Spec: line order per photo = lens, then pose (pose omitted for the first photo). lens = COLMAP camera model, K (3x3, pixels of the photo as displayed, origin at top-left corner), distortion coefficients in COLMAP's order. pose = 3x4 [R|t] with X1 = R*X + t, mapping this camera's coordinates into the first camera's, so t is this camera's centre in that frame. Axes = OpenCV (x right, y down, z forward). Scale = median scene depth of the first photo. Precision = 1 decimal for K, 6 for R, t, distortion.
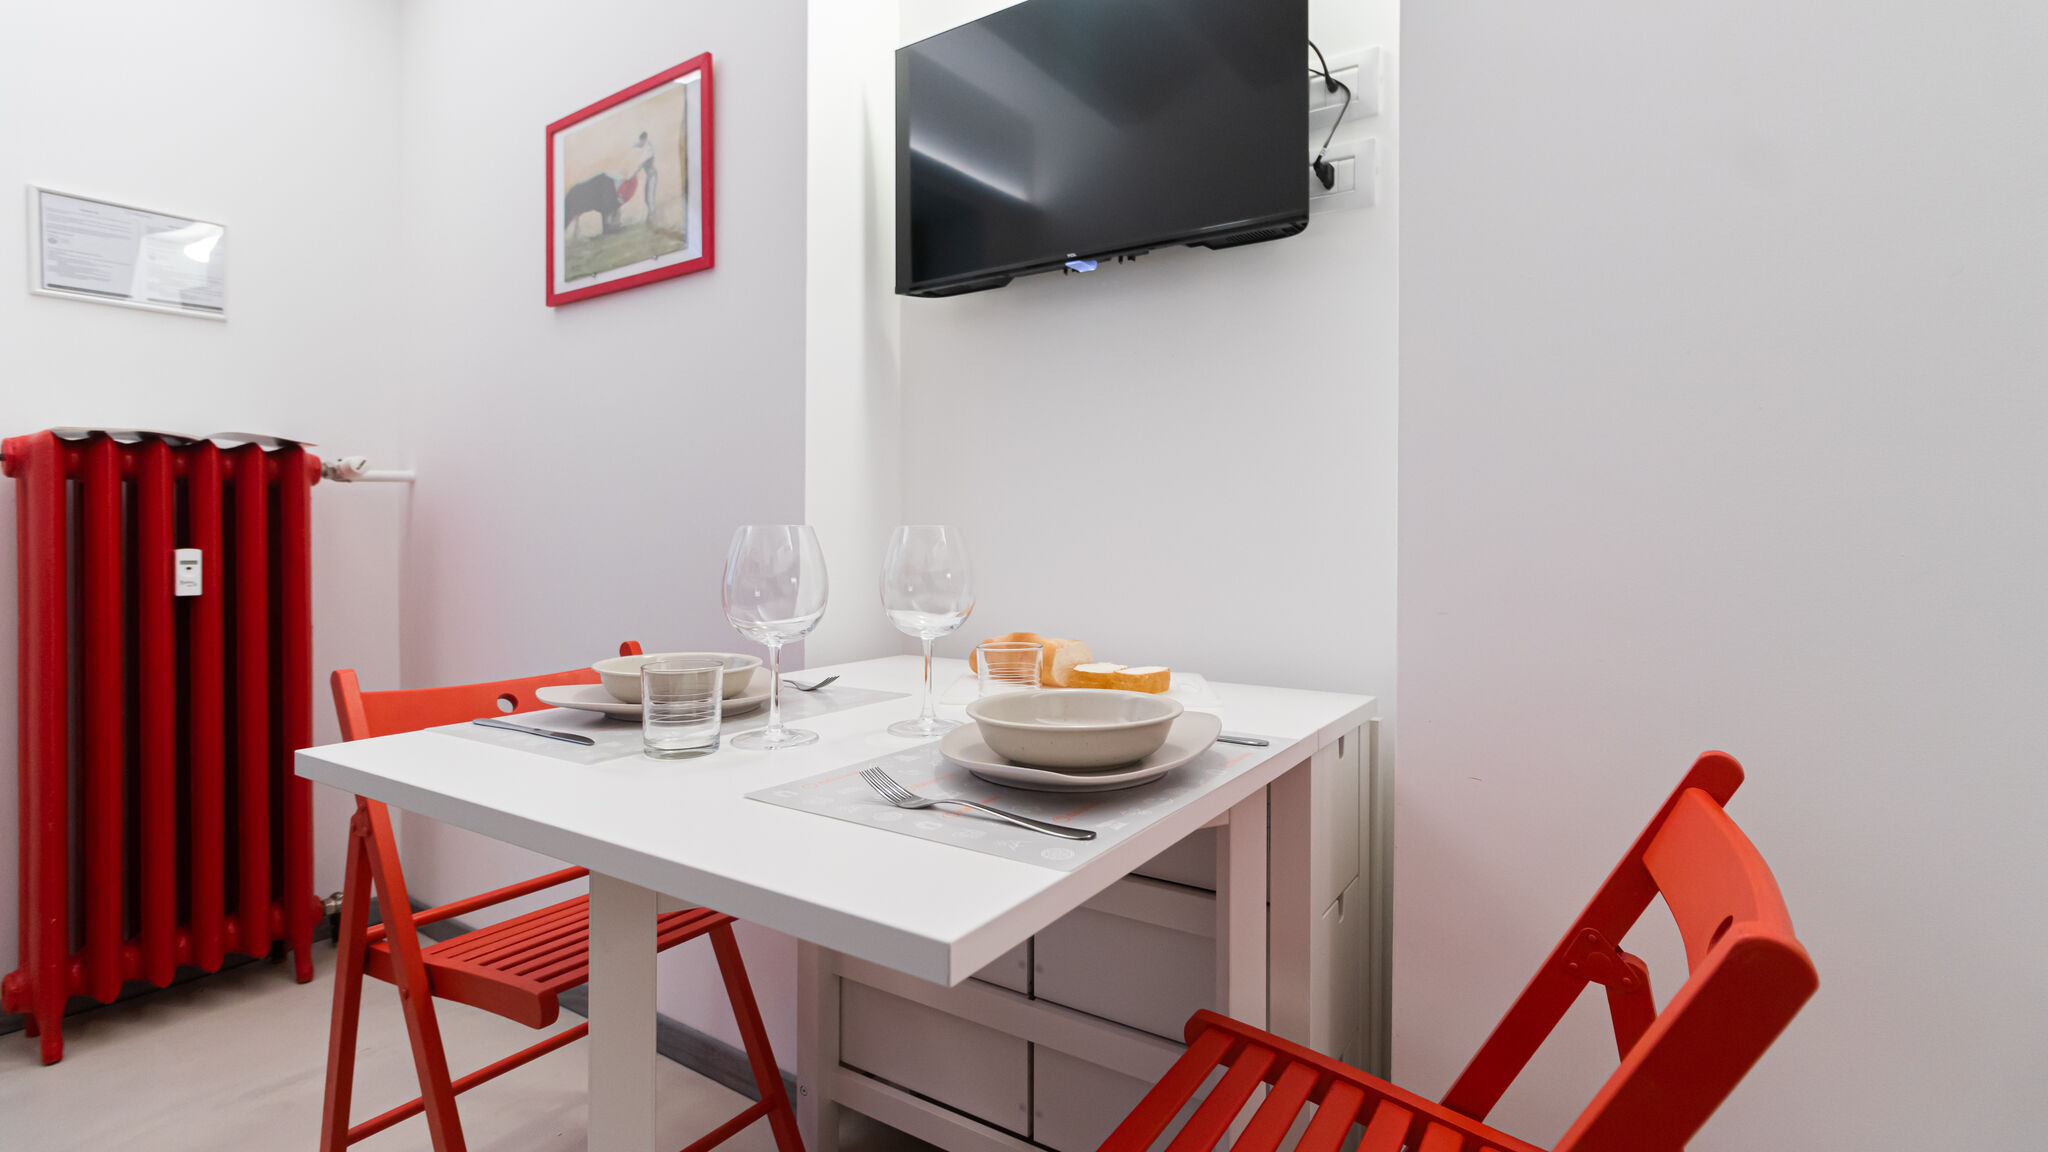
lens RADIAL K [[961.4, 0, 1037.6], [0, 961.4, 540.4], [0, 0, 1]] dist [0.000512, 0.001447]
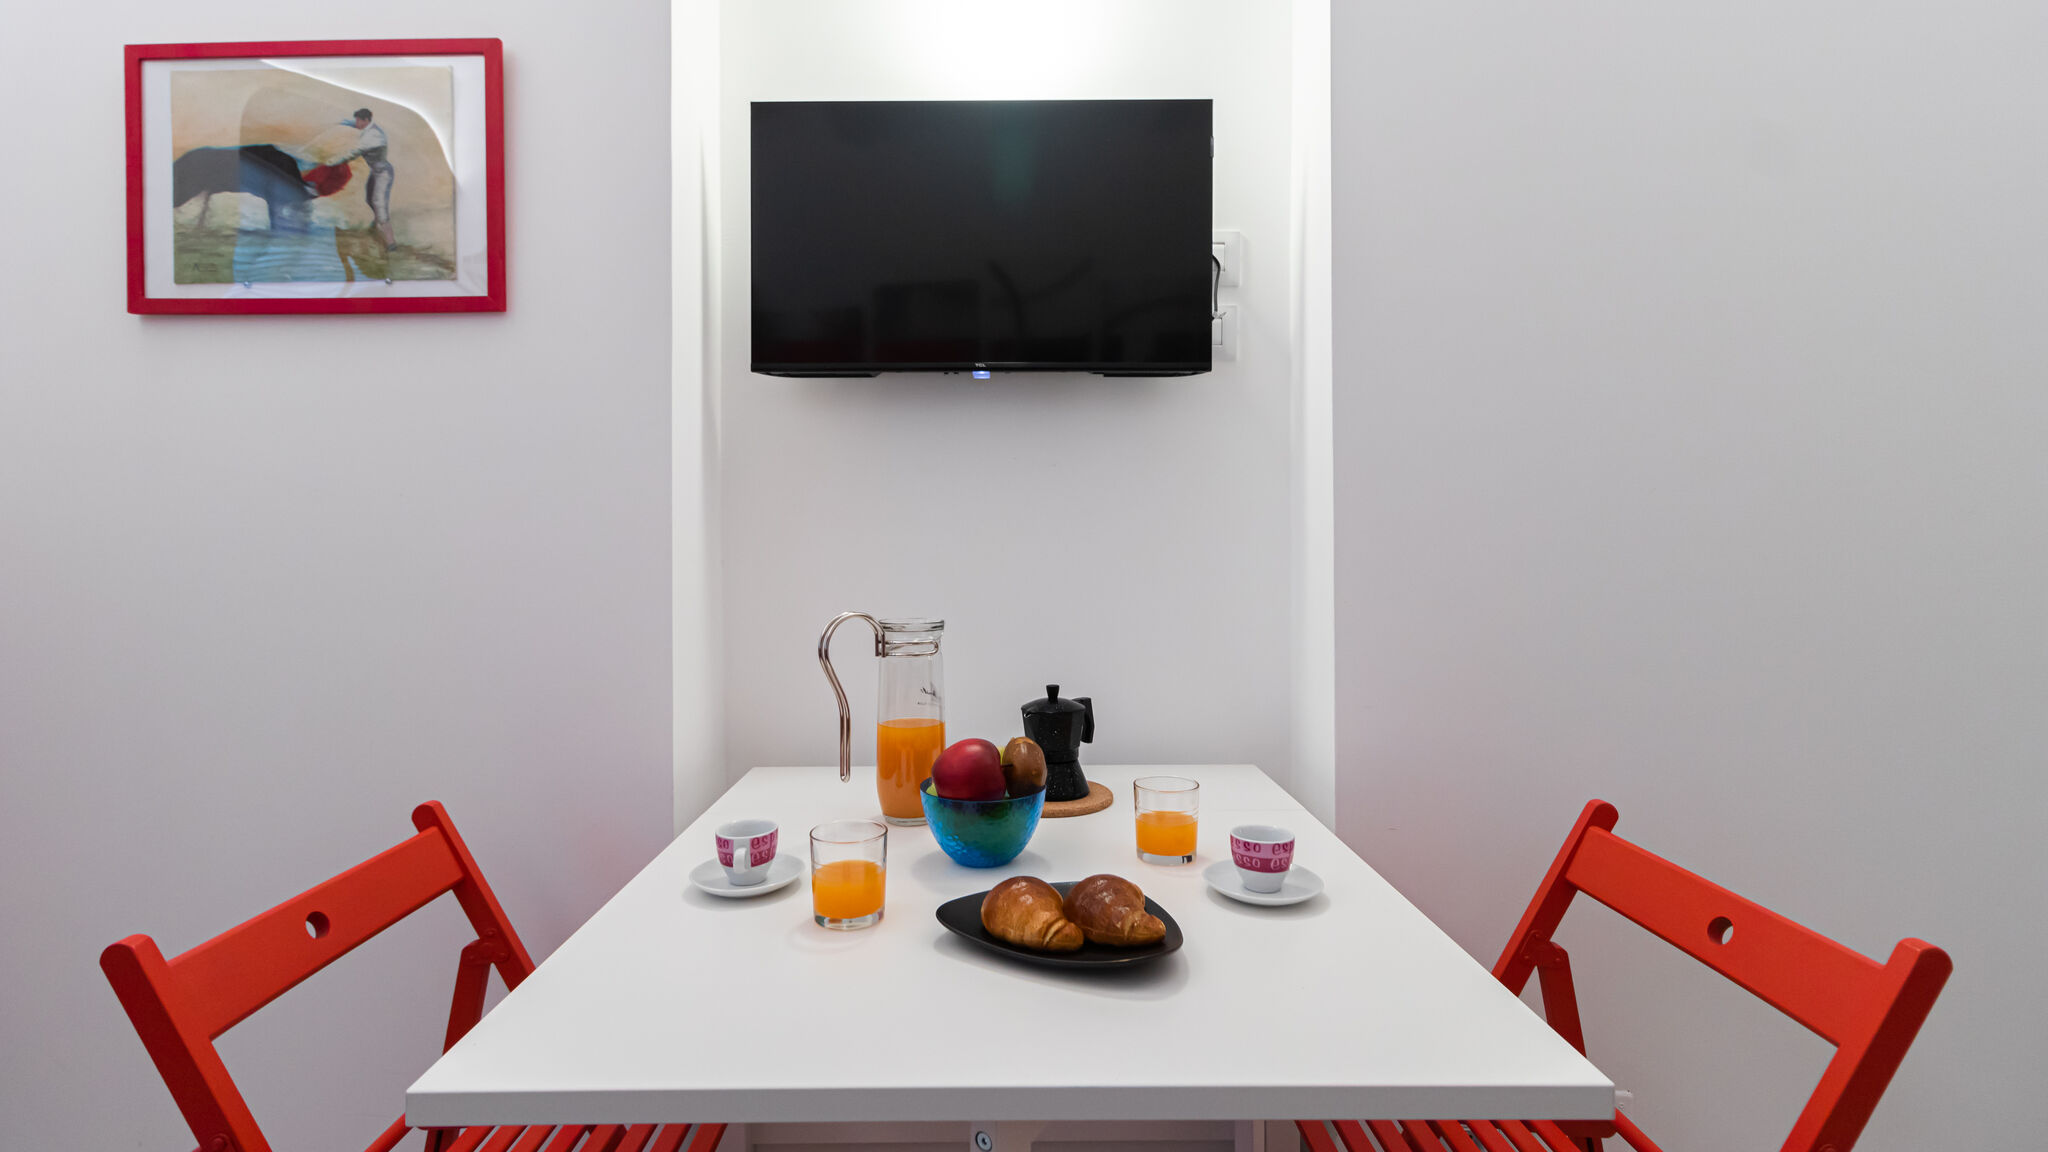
lens RADIAL K [[961.4, 0, 994.6], [0, 961.4, 545.0], [0, 0, 1]] dist [0.000512, 0.001447]
pose [[0.835521, -0.005584, 0.549430, -0.415744], [0.005434, 0.999983, 0.001900, -0.086414], [-0.549432, 0.001398, 0.835538, 0.109947]]
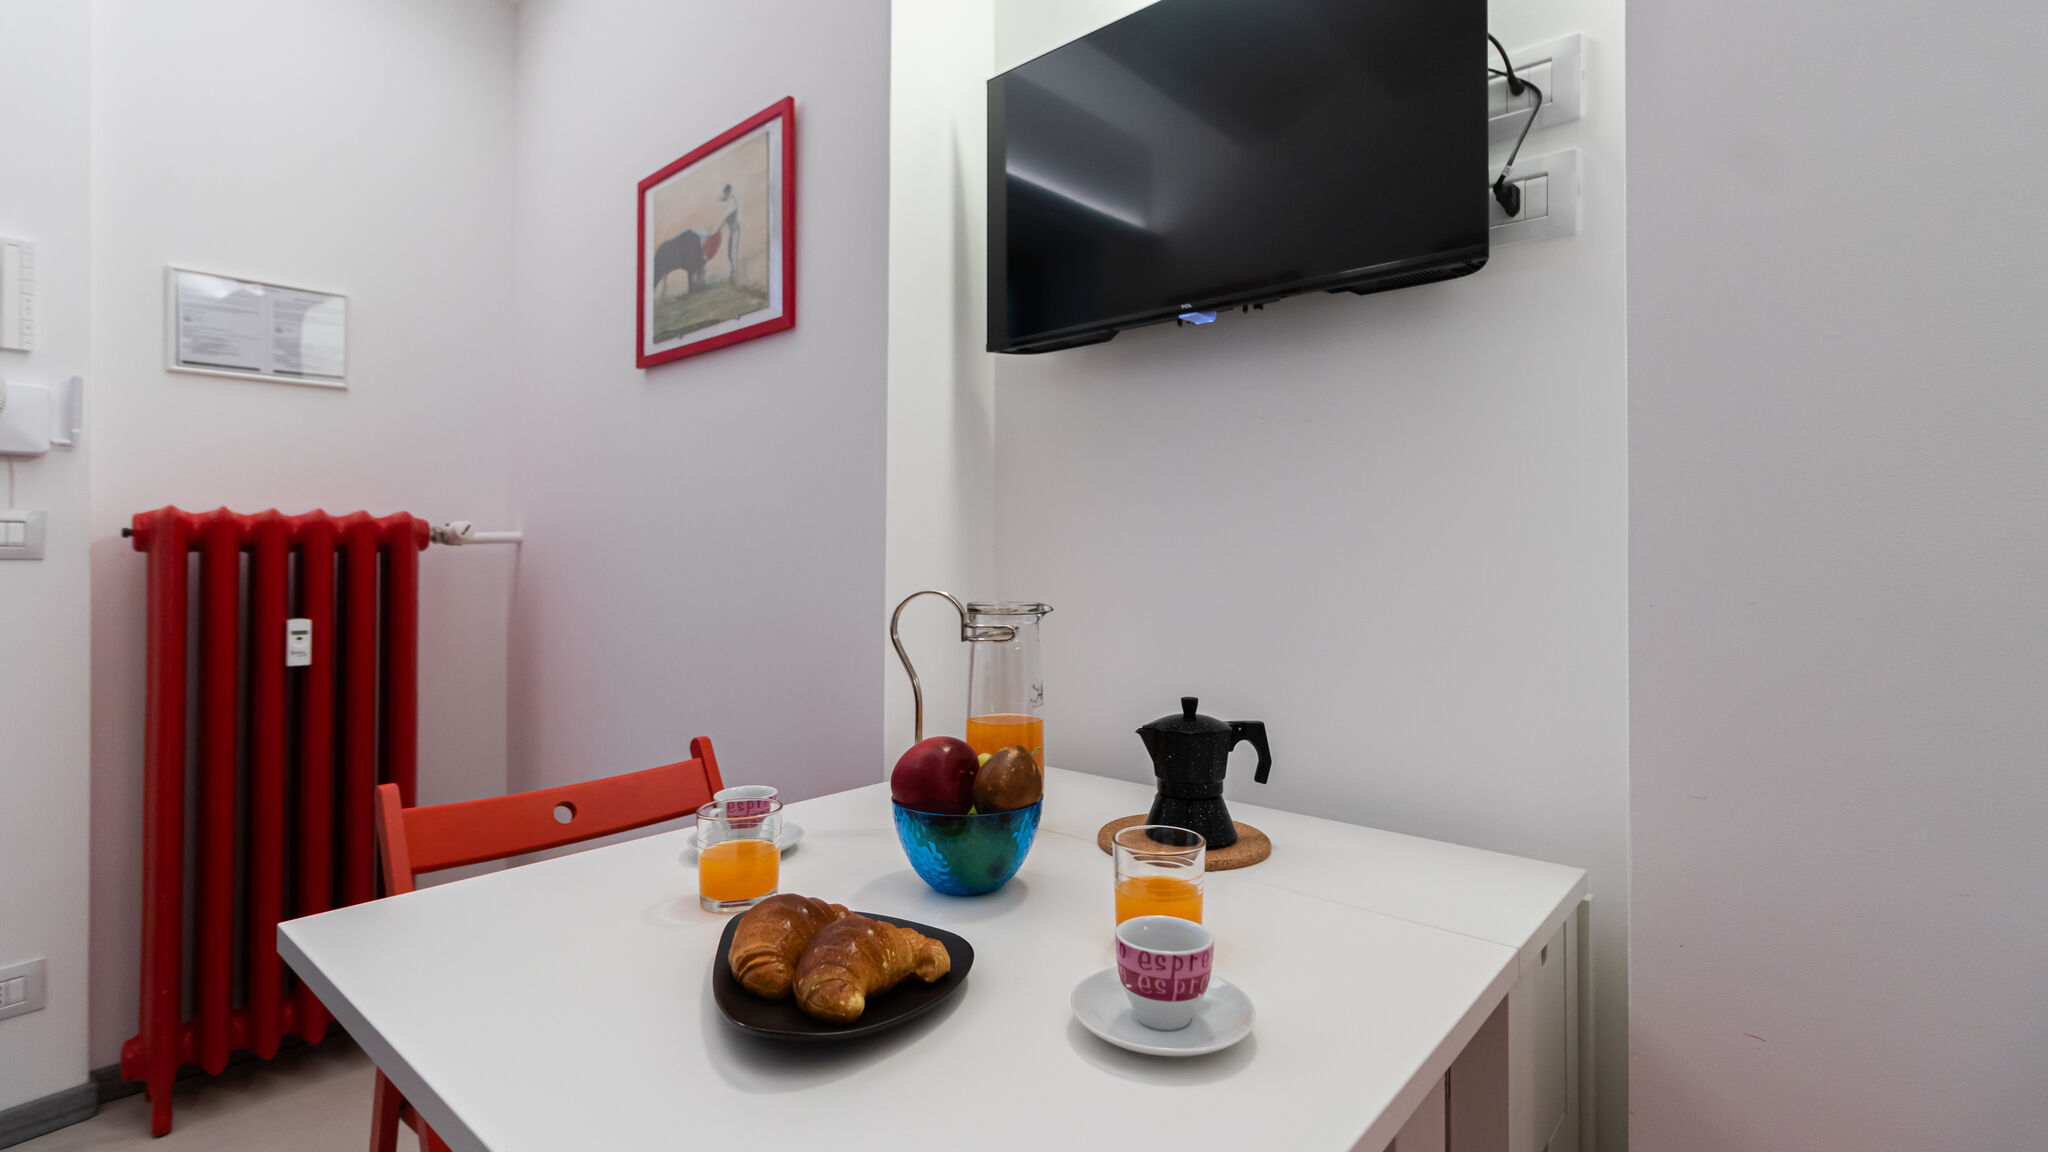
lens RADIAL K [[961.4, 0, 1021.8], [0, 961.4, 541.2], [0, 0, 1]] dist [0.000512, 0.001447]
pose [[0.989355, 0.000664, -0.145521, 0.012616], [-0.003412, 0.999820, -0.018637, -0.059561], [0.145483, 0.018936, 0.989180, 0.118189]]
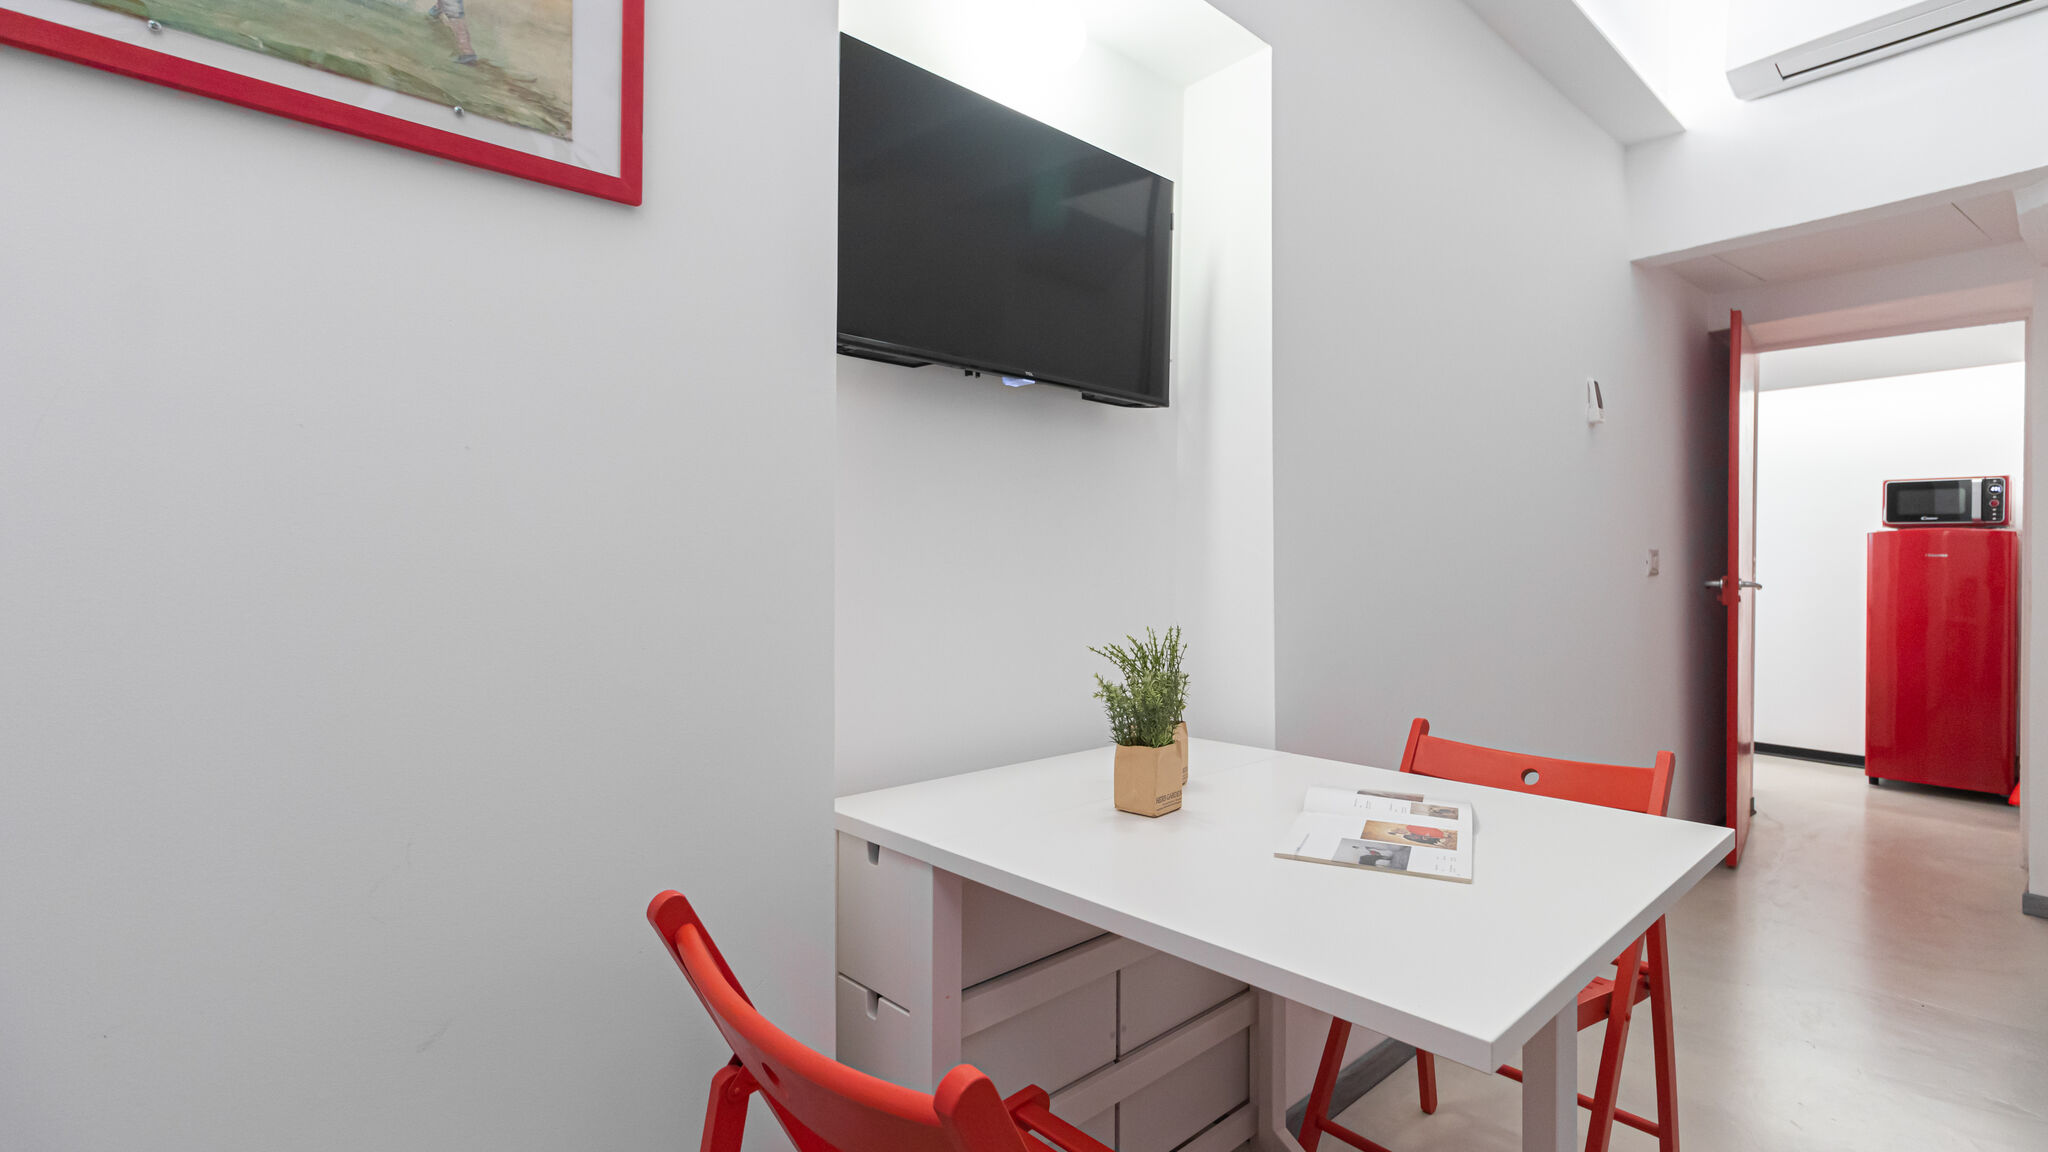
lens RADIAL K [[961.4, 0, 1032.4], [0, 961.4, 559.7], [0, 0, 1]] dist [0.000512, 0.001447]
pose [[0.217757, 0.006045, 0.975984, -0.801106], [-0.005813, 0.999971, -0.004897, -0.069461], [-0.975986, -0.004607, 0.217786, 0.614997]]
